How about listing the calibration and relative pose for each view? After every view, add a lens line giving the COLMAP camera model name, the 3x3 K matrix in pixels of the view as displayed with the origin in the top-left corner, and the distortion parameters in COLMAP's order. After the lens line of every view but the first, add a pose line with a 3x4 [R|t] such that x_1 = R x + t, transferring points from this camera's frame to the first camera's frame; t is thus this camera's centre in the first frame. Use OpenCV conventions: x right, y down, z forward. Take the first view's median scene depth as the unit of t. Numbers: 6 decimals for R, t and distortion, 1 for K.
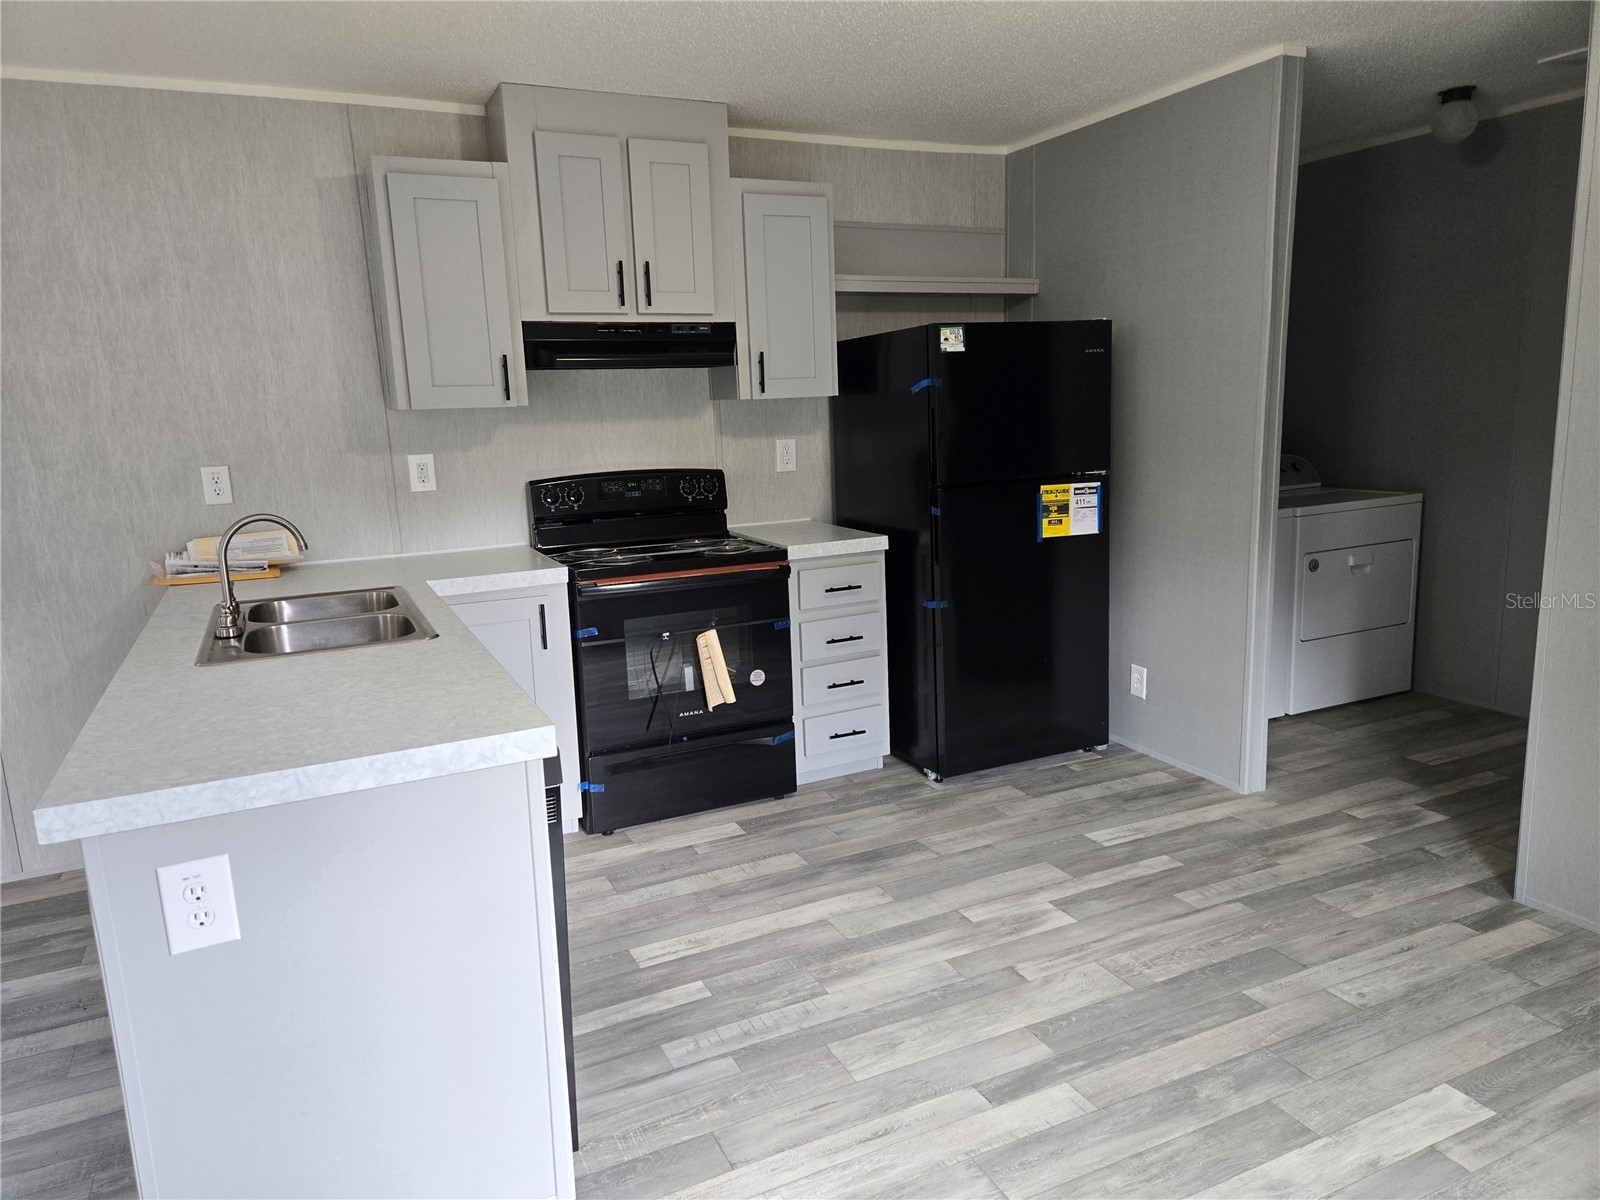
lens RADIAL K [[1066.1, 0, 791.4], [0, 1066.1, 599.0], [0, 0, 1]] dist [0.074682, -0.060668]
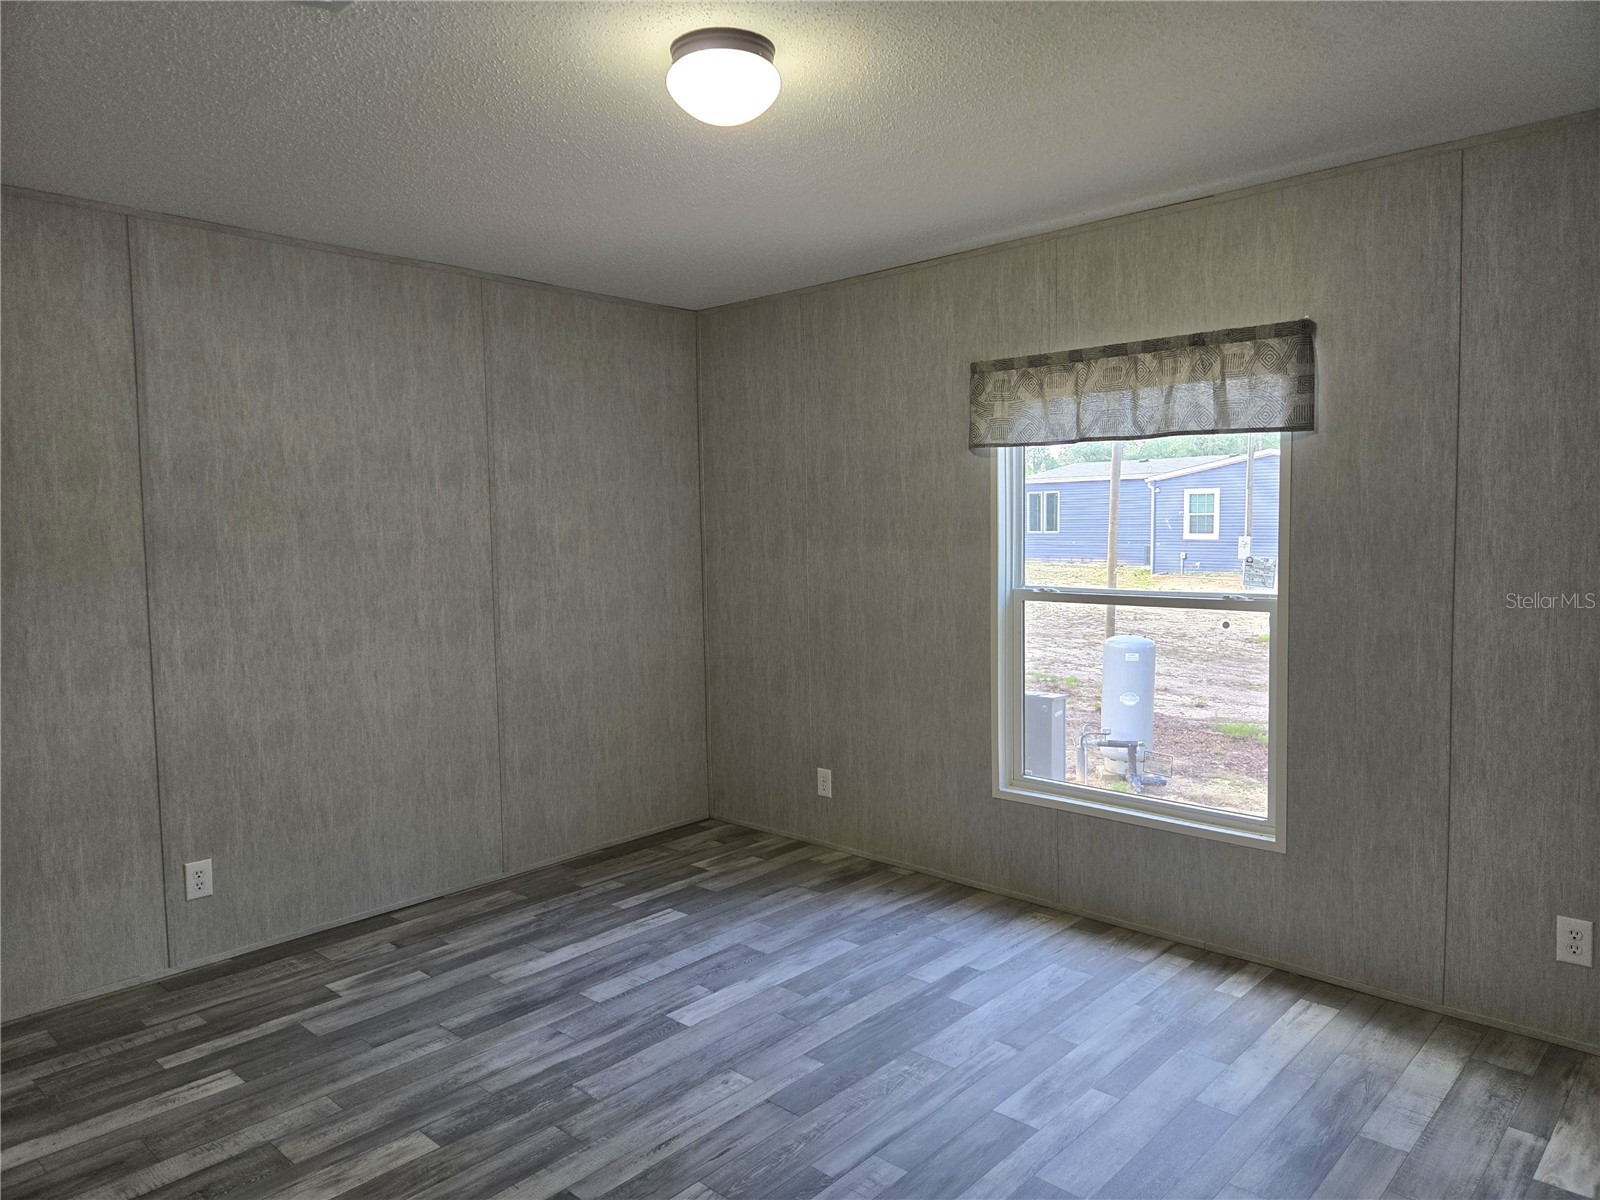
lens RADIAL K [[1066.1, 0, 792.9], [0, 1066.1, 597.6], [0, 0, 1]] dist [0.074682, -0.060668]
pose [[-0.929006, 0.080105, -0.361291, 0.152296], [-0.016112, 0.966610, 0.255746, -0.337831], [0.369713, 0.243411, -0.896696, 1.751913]]
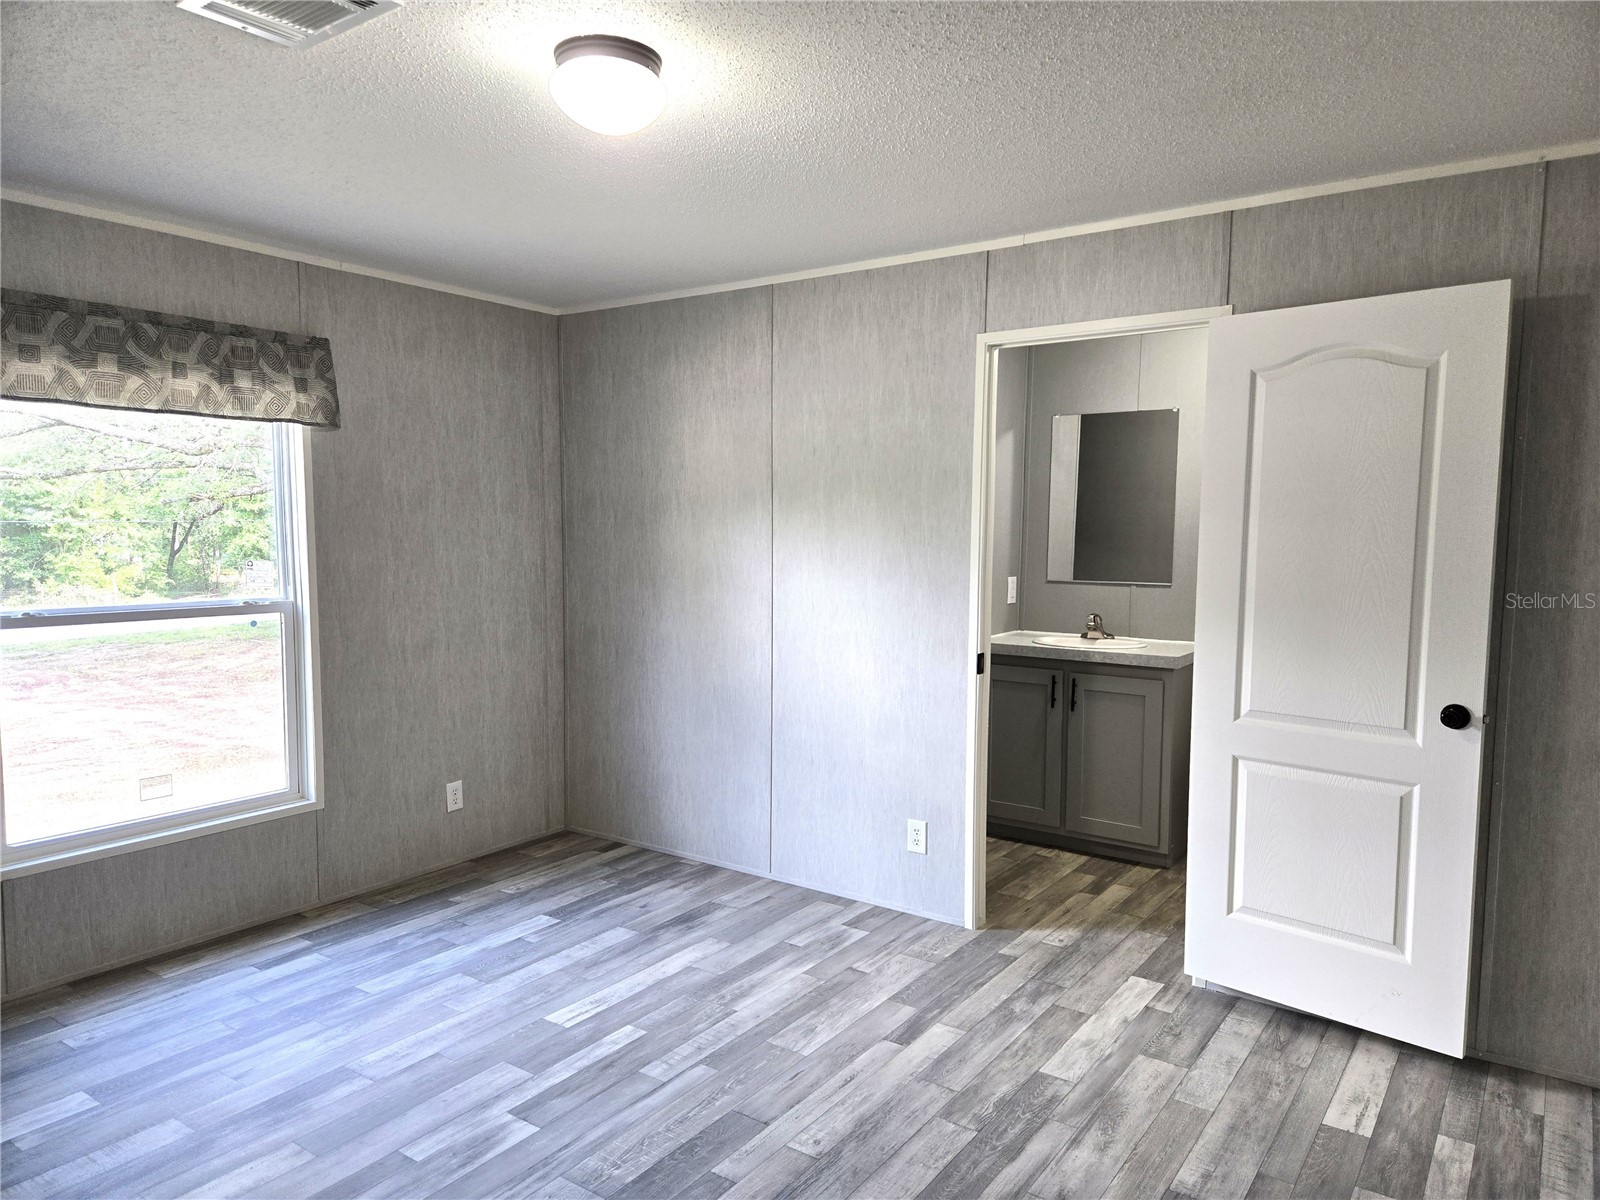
lens RADIAL K [[1066.1, 0, 811.3], [0, 1066.1, 610.2], [0, 0, 1]] dist [0.074682, -0.060668]
pose [[0.865236, -0.000069, 0.501364, -0.377400], [0.058518, 0.993179, -0.100851, 0.028023], [-0.497937, 0.116598, 0.859339, -0.119765]]
